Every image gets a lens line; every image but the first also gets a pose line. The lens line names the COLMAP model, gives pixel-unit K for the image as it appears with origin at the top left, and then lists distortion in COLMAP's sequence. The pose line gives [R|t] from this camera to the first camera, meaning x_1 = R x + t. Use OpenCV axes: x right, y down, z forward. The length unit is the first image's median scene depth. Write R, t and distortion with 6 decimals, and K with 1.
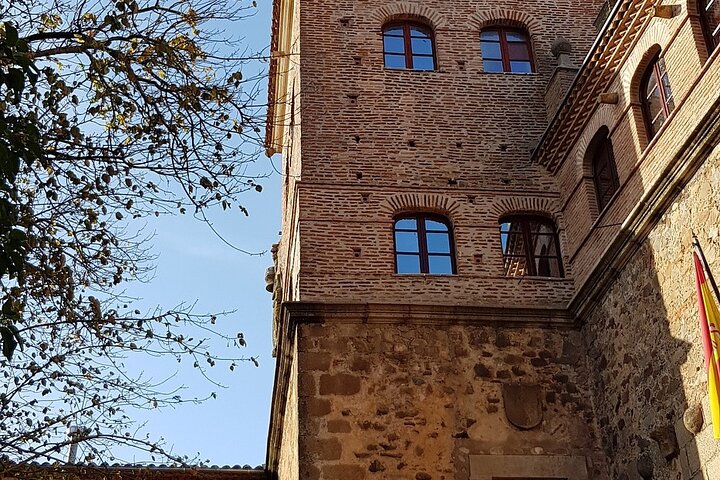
lens RADIAL K [[1177.5, 0, 360.0], [0, 1177.5, 240.0], [0, 0, 1]] dist [0.063990, 0.055565]
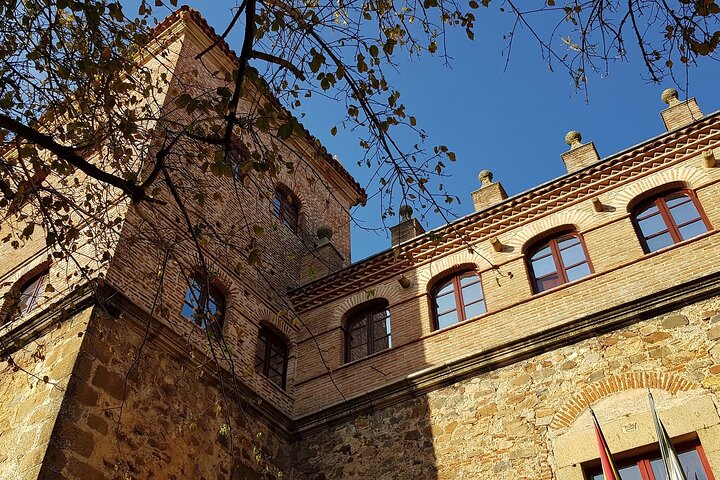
lens RADIAL K [[782.4, 0, 359.2], [0, 782.4, 226.3], [0, 0, 1]] dist [0.122096, -0.279585]
pose [[0.672886, 0.572769, 0.468146, -0.250255], [-0.413488, 0.815971, -0.404004, 0.193259], [-0.613394, 0.078276, 0.785888, 0.378360]]
